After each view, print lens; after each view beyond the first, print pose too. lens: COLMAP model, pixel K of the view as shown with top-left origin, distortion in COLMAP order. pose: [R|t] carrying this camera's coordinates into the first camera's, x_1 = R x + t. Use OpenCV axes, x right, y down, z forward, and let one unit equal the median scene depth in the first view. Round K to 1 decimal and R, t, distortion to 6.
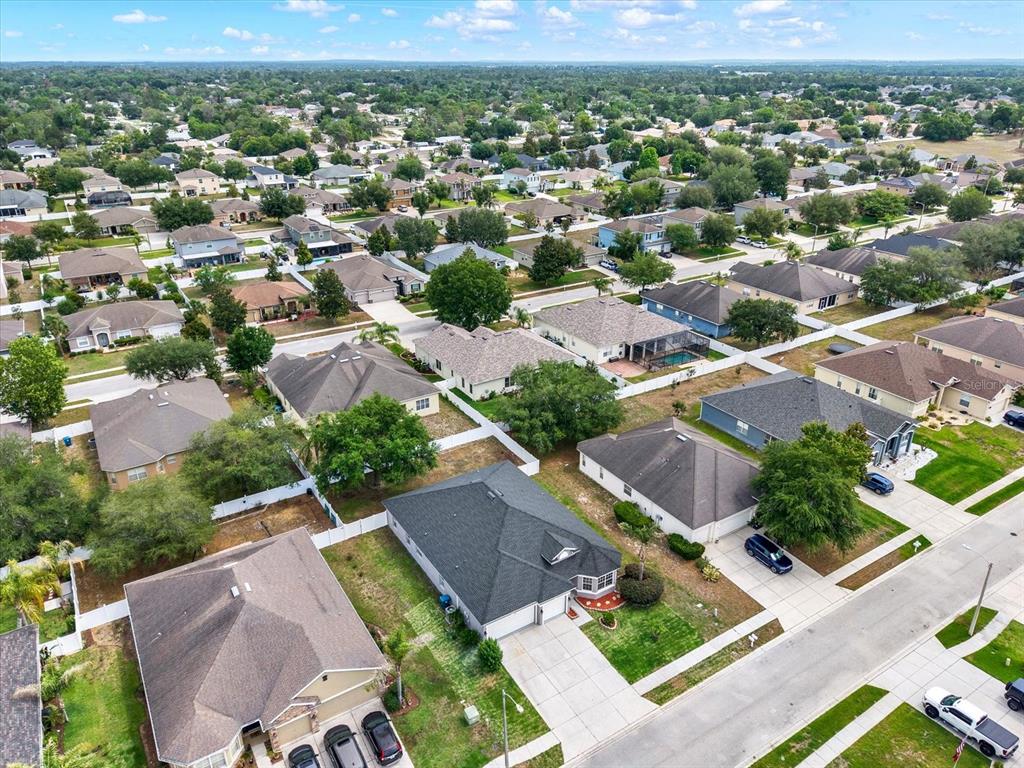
lens RADIAL K [[706.2, 0, 514.4], [0, 706.2, 383.4], [0, 0, 1]] dist [0.005693, 0.000523]
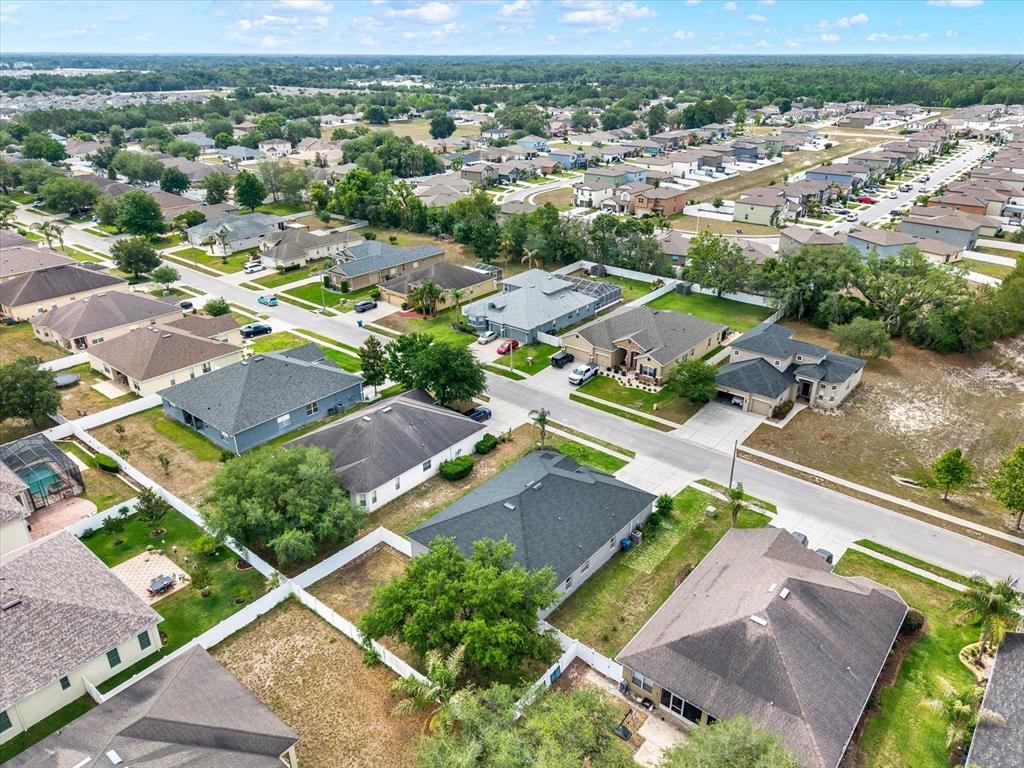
lens RADIAL K [[706.2, 0, 514.4], [0, 706.2, 383.4], [0, 0, 1]] dist [0.005693, 0.000523]
pose [[-0.314429, -0.401977, 0.859971, -0.810265], [0.393531, 0.769210, 0.503438, -0.462727], [-0.863868, 0.496721, -0.083671, 1.016668]]
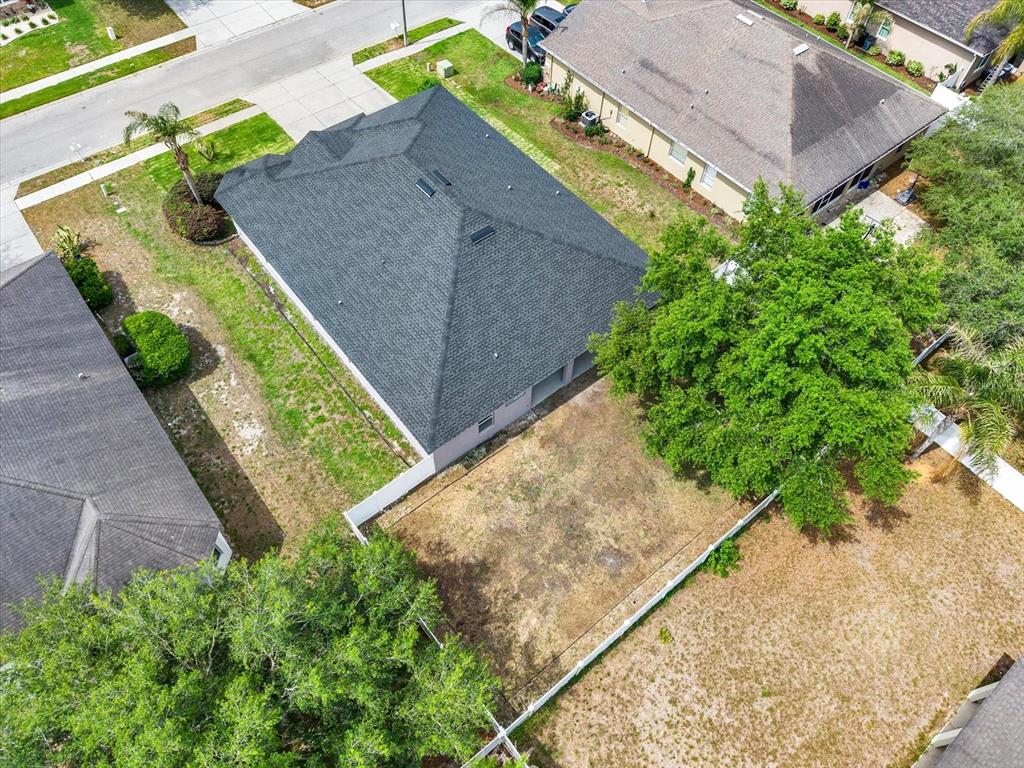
lens RADIAL K [[706.2, 0, 514.4], [0, 706.2, 383.4], [0, 0, 1]] dist [0.005693, 0.000523]
pose [[-0.993360, 0.084108, -0.078493, -0.032291], [-0.063543, 0.167639, 0.983798, -0.303761], [0.095903, 0.982254, -0.161182, 1.201433]]
